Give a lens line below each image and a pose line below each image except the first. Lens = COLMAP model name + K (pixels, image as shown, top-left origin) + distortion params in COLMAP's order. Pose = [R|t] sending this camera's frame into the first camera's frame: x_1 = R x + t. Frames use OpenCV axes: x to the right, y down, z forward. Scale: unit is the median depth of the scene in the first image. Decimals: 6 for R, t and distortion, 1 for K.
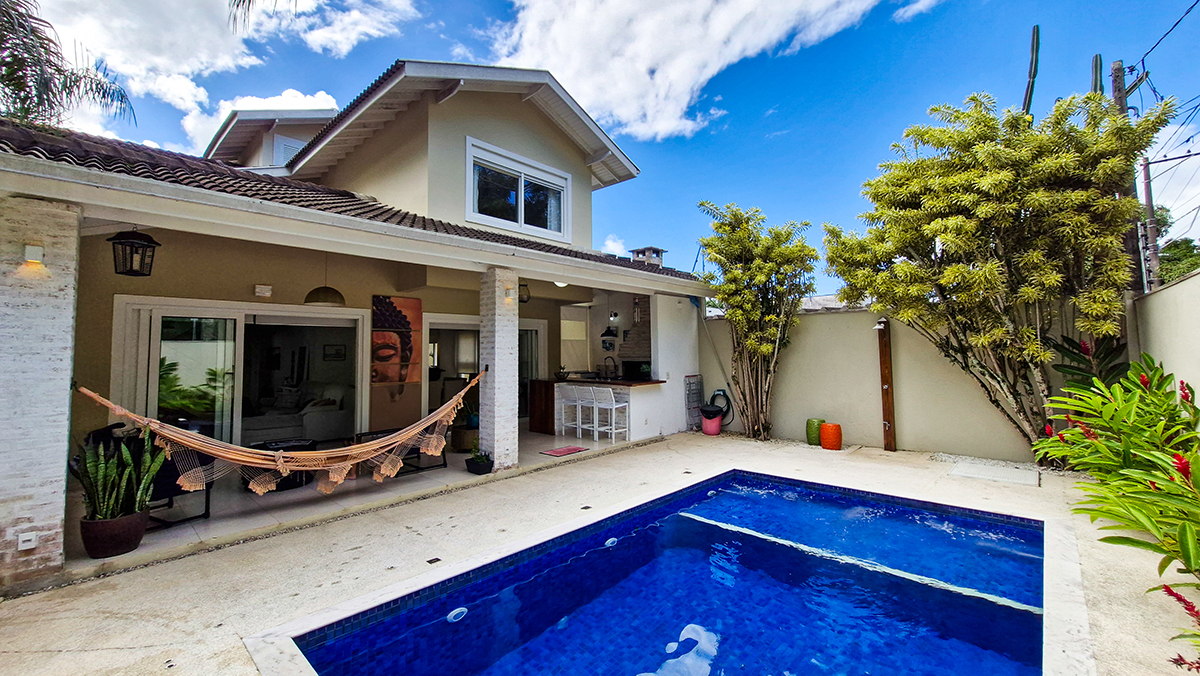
lens RADIAL K [[478.6, 0, 577.7], [0, 478.6, 324.1], [0, 0, 1]] dist [0.006113, -0.000561]
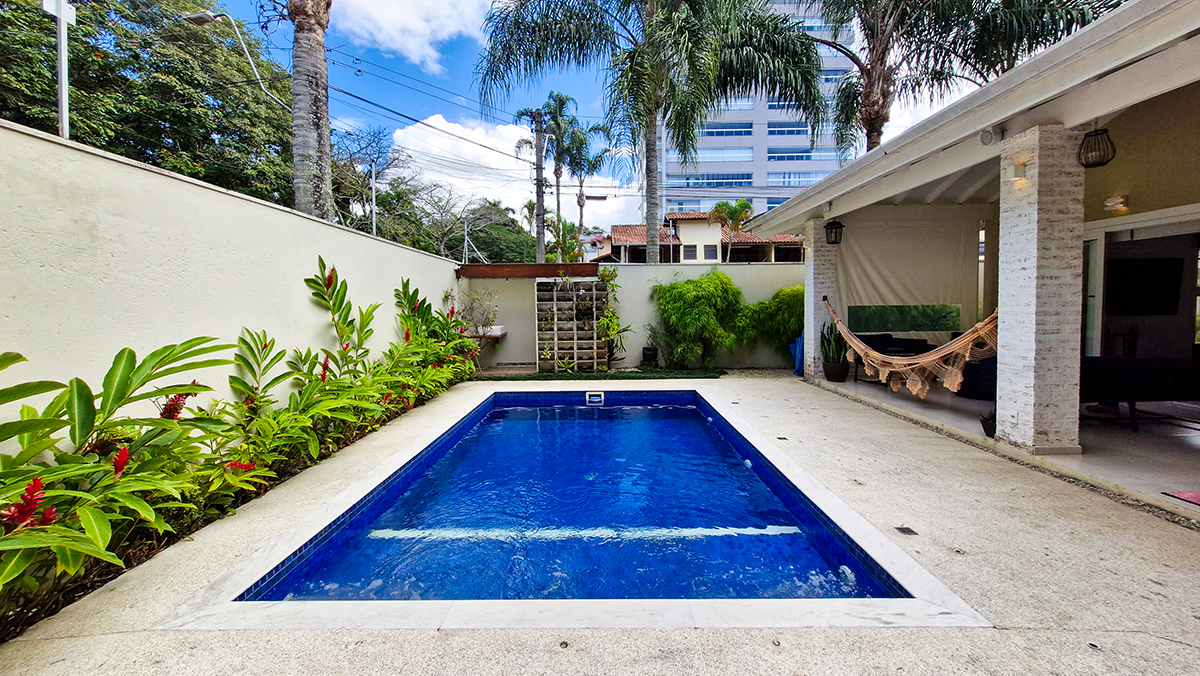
lens RADIAL K [[478.6, 0, 613.2], [0, 478.6, 326.6], [0, 0, 1]] dist [0.006113, -0.000561]
pose [[-0.700286, 0.052119, -0.711957, 0.604126], [0.064584, 0.997867, 0.009525, 0.085561], [0.710935, -0.039311, -0.702159, 0.938048]]
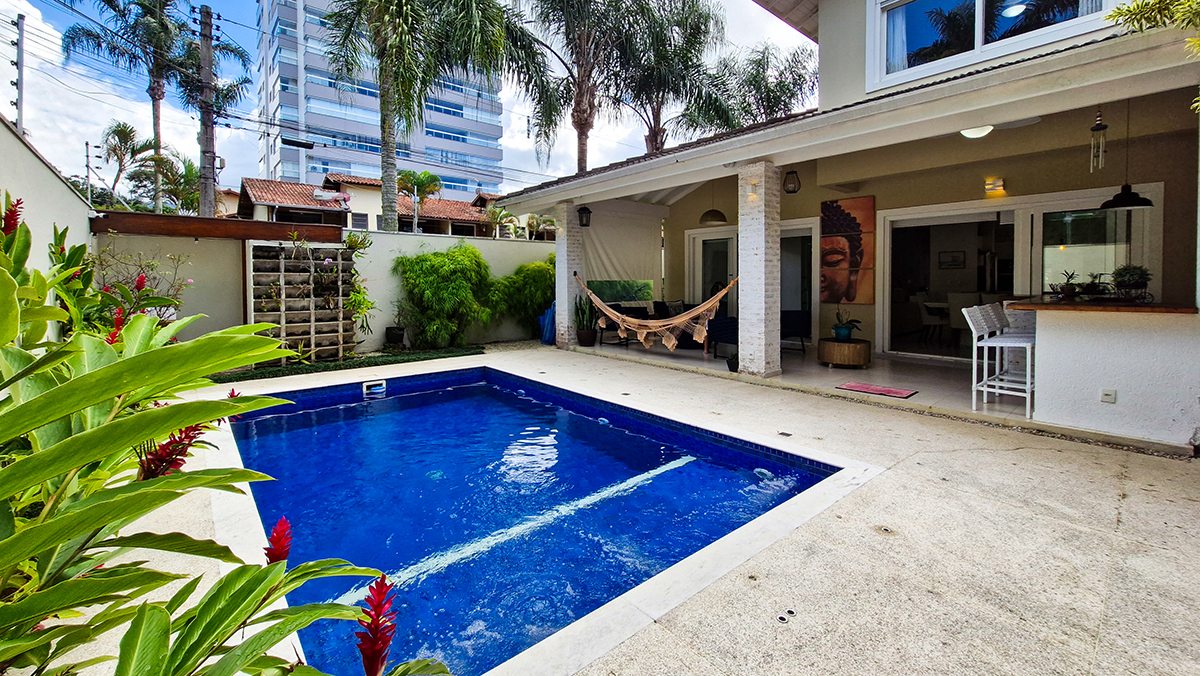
lens RADIAL K [[478.6, 0, 618.8], [0, 478.6, 292.4], [0, 0, 1]] dist [0.006113, -0.000561]
pose [[-0.064322, 0.039411, -0.997151, 0.715925], [0.067925, 0.997075, 0.035027, 0.075034], [0.995615, -0.065479, -0.066811, 0.703877]]
